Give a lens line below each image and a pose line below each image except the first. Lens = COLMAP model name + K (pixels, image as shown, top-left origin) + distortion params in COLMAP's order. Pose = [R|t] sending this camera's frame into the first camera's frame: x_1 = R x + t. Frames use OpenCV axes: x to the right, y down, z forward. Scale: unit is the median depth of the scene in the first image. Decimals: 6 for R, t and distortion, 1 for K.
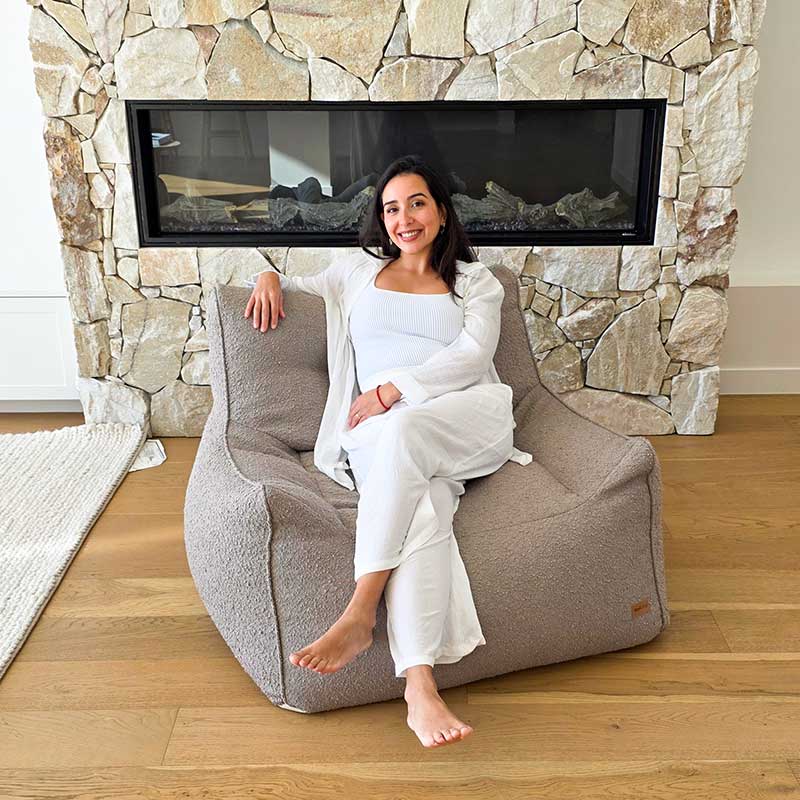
lens RADIAL K [[1072.6, 0, 419.3], [0, 1072.6, 447.6], [0, 0, 1]] dist [0.039950, -0.070222]
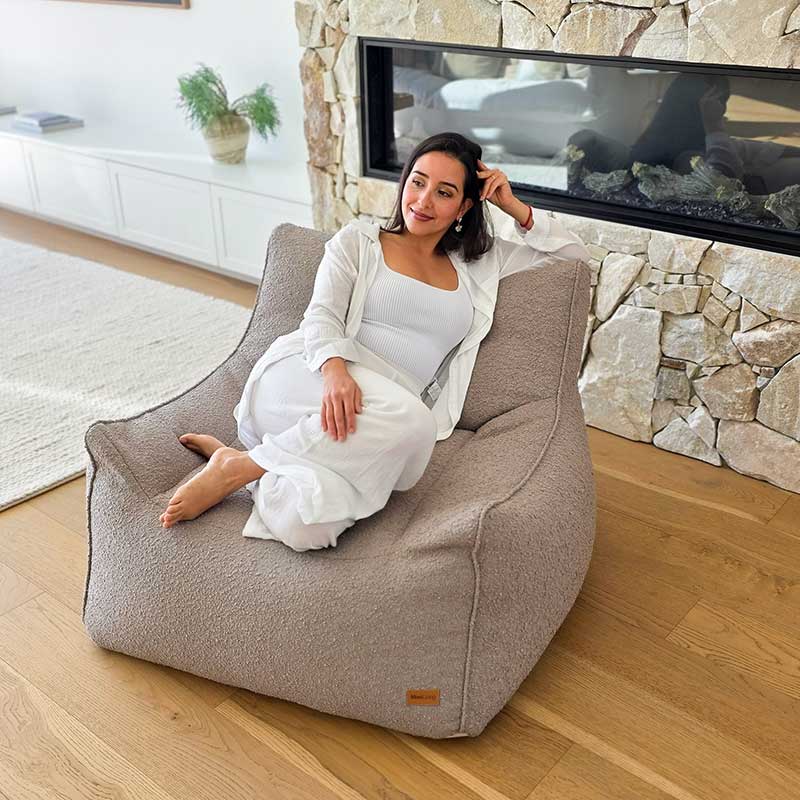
lens RADIAL K [[944.5, 0, 414.4], [0, 944.5, 400.7], [0, 0, 1]] dist [0.028272, -0.055873]
pose [[0.768995, 0.278765, -0.575270, 0.391191], [-0.235195, 0.960166, 0.150881, -0.127767], [0.594415, 0.019274, 0.803927, 0.283031]]
